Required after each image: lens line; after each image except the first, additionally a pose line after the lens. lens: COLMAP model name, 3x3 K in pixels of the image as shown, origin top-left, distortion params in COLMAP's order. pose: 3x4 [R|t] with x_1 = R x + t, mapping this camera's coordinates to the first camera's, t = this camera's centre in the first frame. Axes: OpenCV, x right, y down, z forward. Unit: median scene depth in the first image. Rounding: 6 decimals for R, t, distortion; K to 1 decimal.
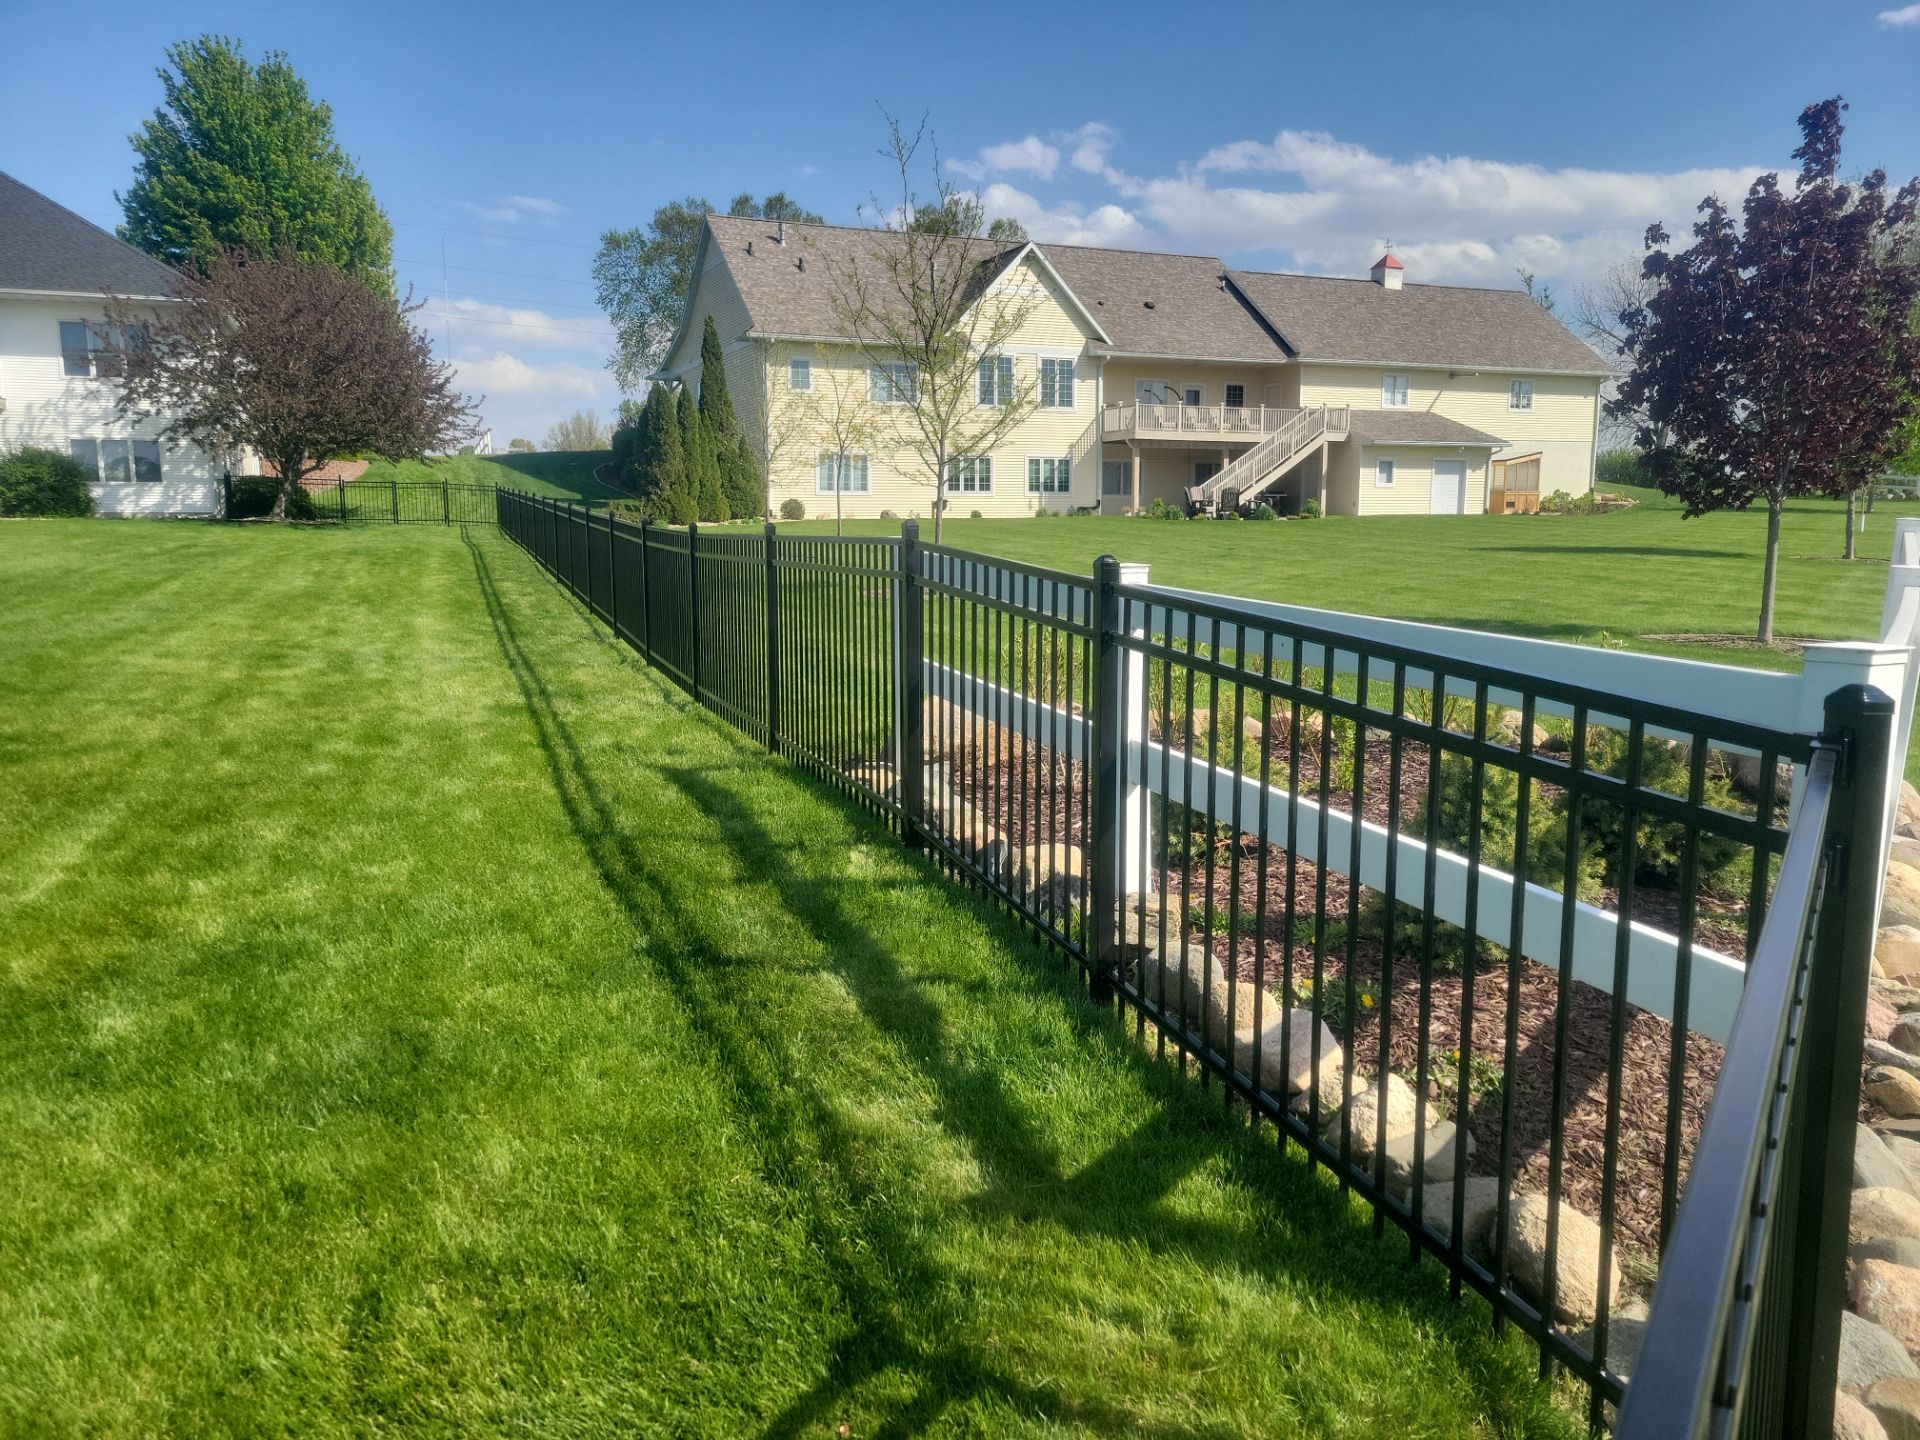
lens RADIAL K [[1432.7, 0, 963.4], [0, 1432.7, 724.5], [0, 0, 1]] dist [0.054035, -0.033469]
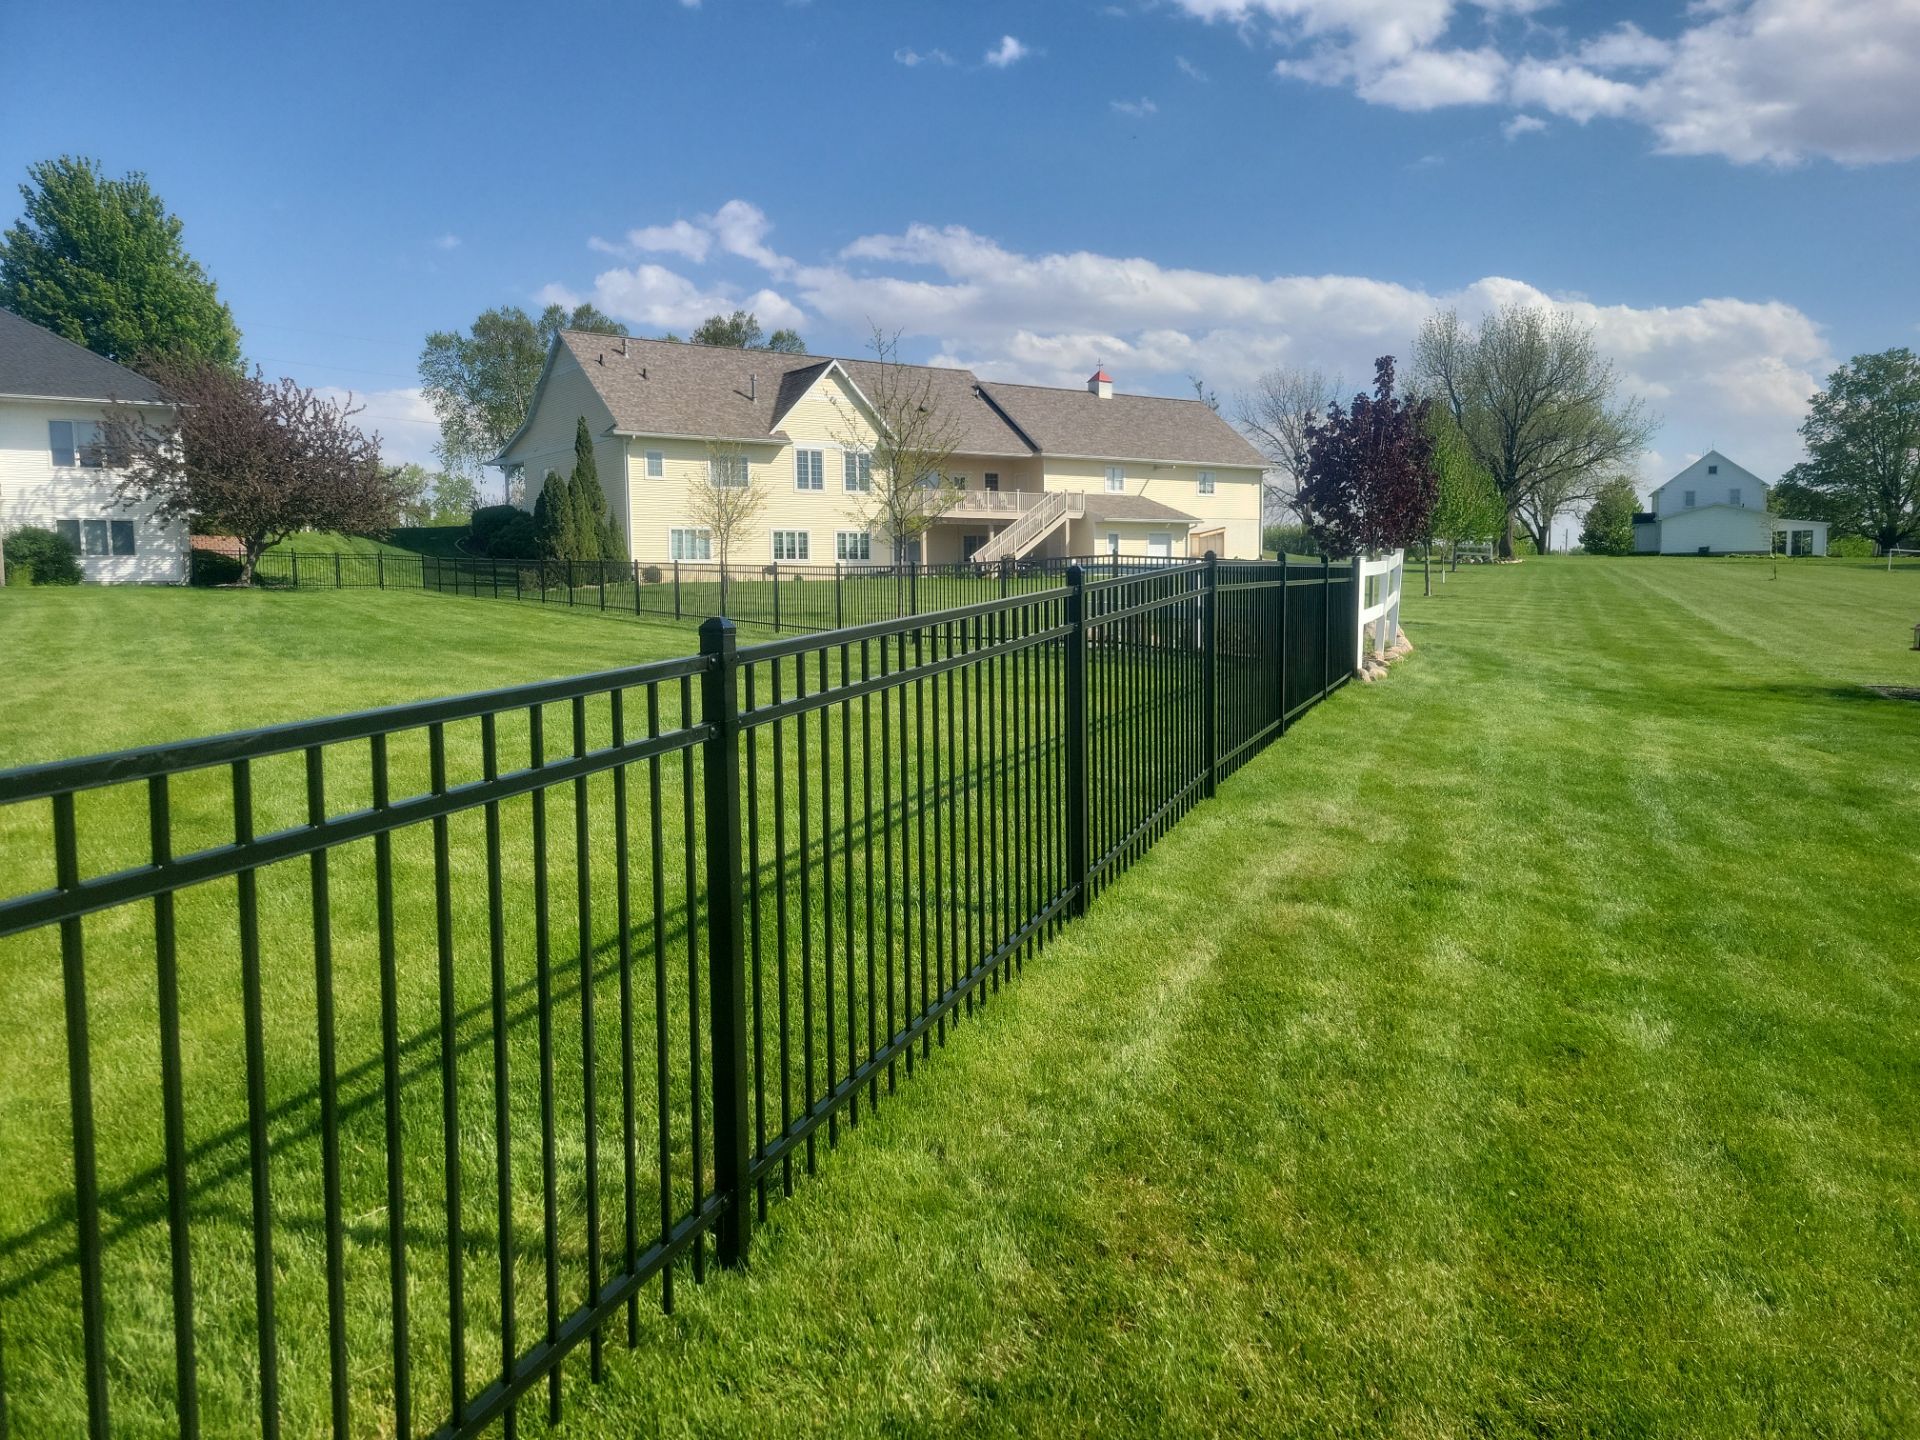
lens RADIAL K [[1432.7, 0, 956.4], [0, 1432.7, 730.5], [0, 0, 1]] dist [0.054035, -0.033469]
pose [[0.978766, -0.031491, 0.202545, -0.108388], [0.040810, 0.998284, -0.041997, 0.039732], [-0.200875, 0.049371, 0.978372, -0.213847]]
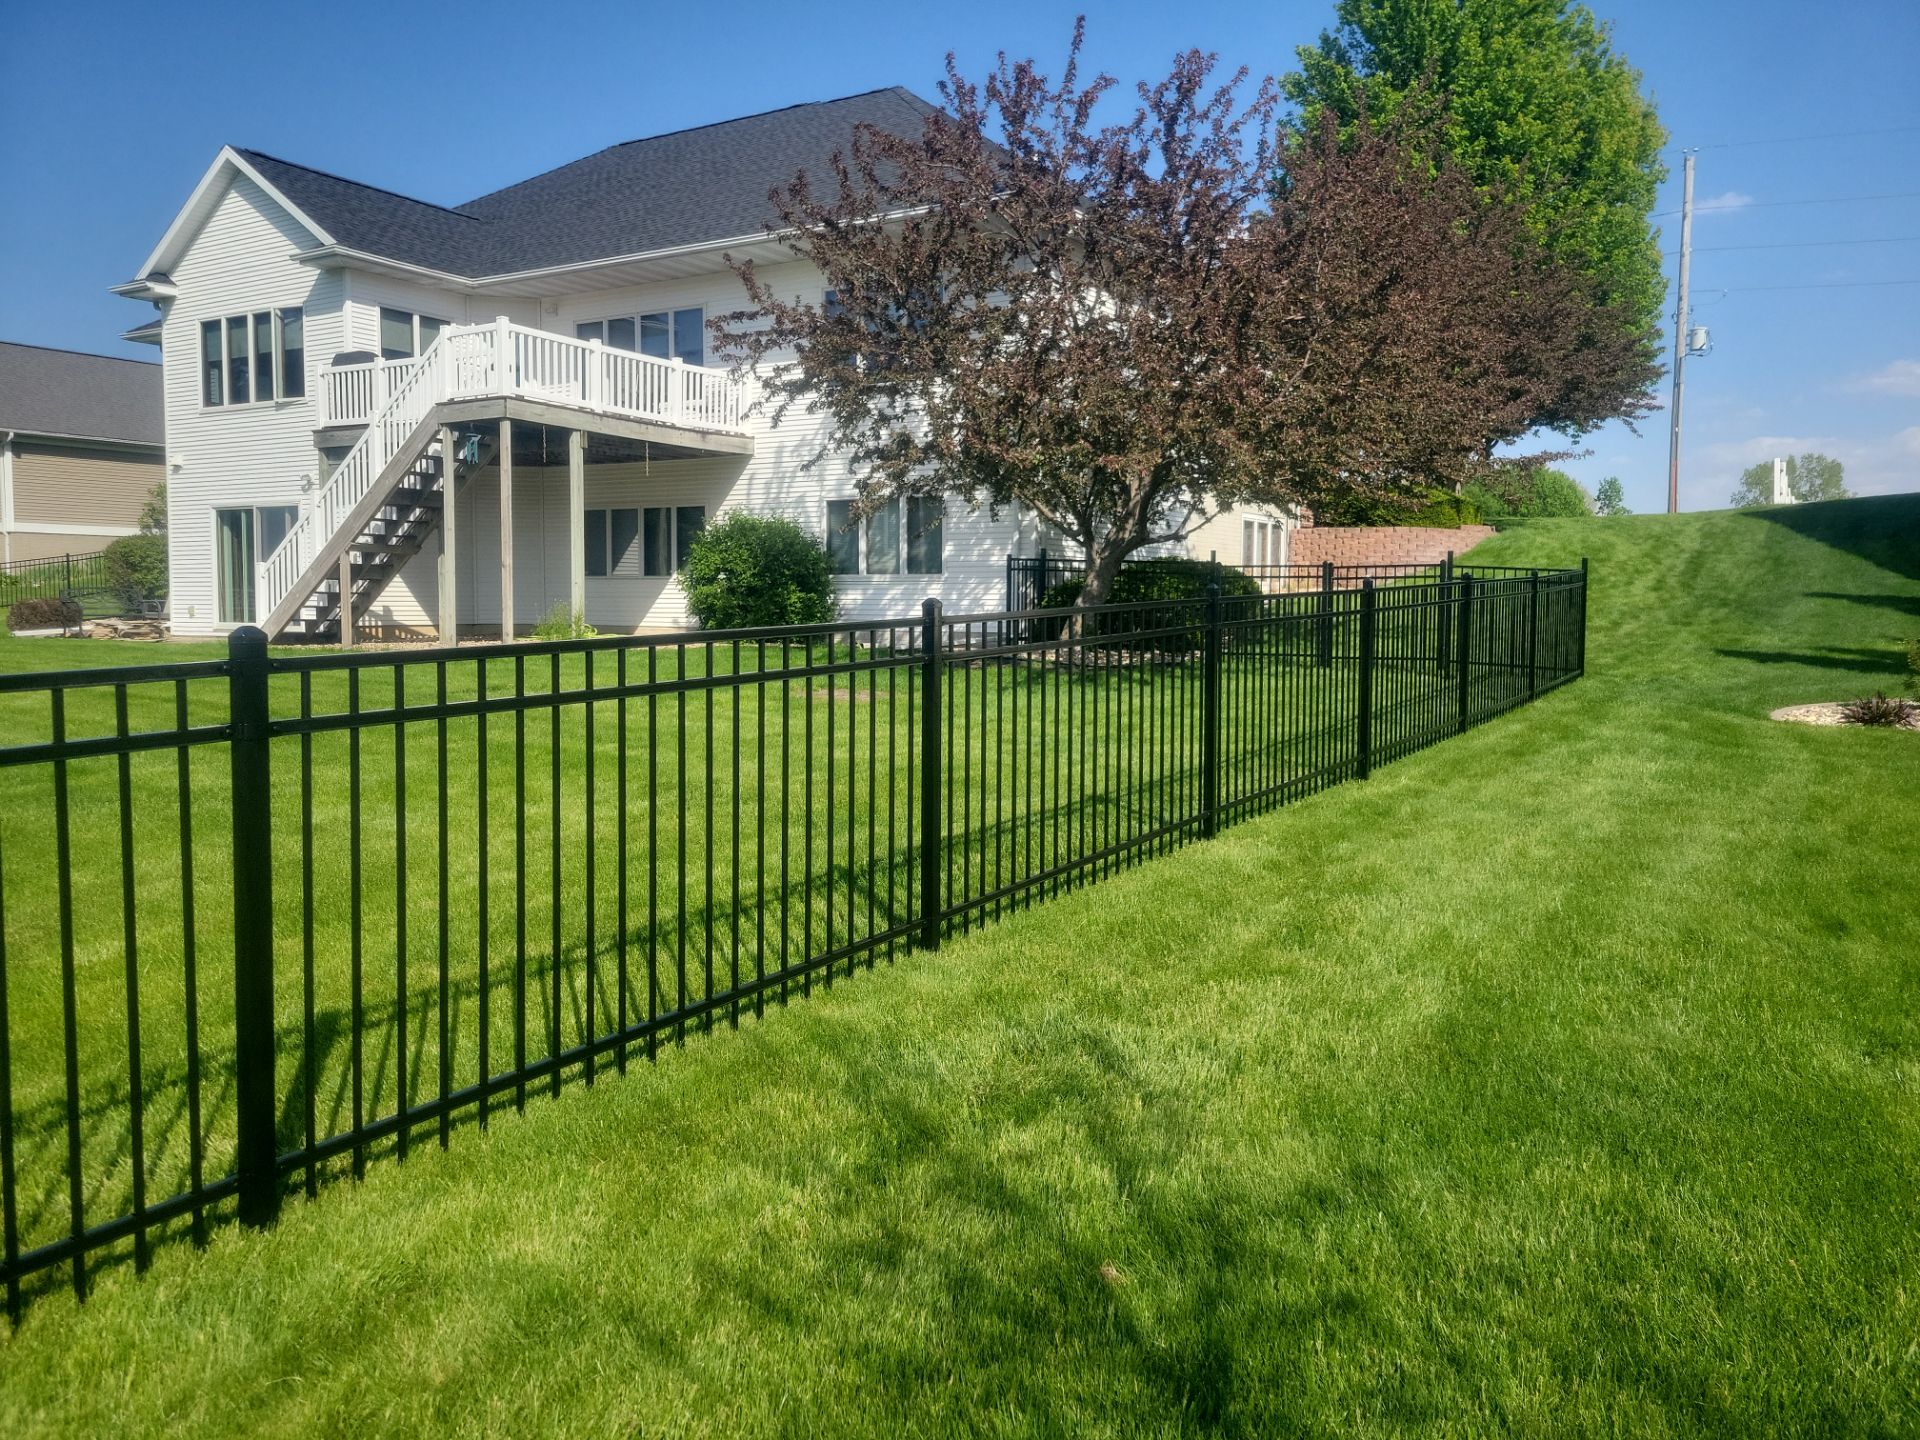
lens RADIAL K [[1432.7, 0, 969.7], [0, 1432.7, 699.7], [0, 0, 1]] dist [0.054035, -0.033469]
pose [[0.608752, 0.058666, -0.791189, -0.105001], [-0.116673, 0.993039, -0.016137, -0.087938], [0.784735, 0.102134, 0.611359, 0.531930]]
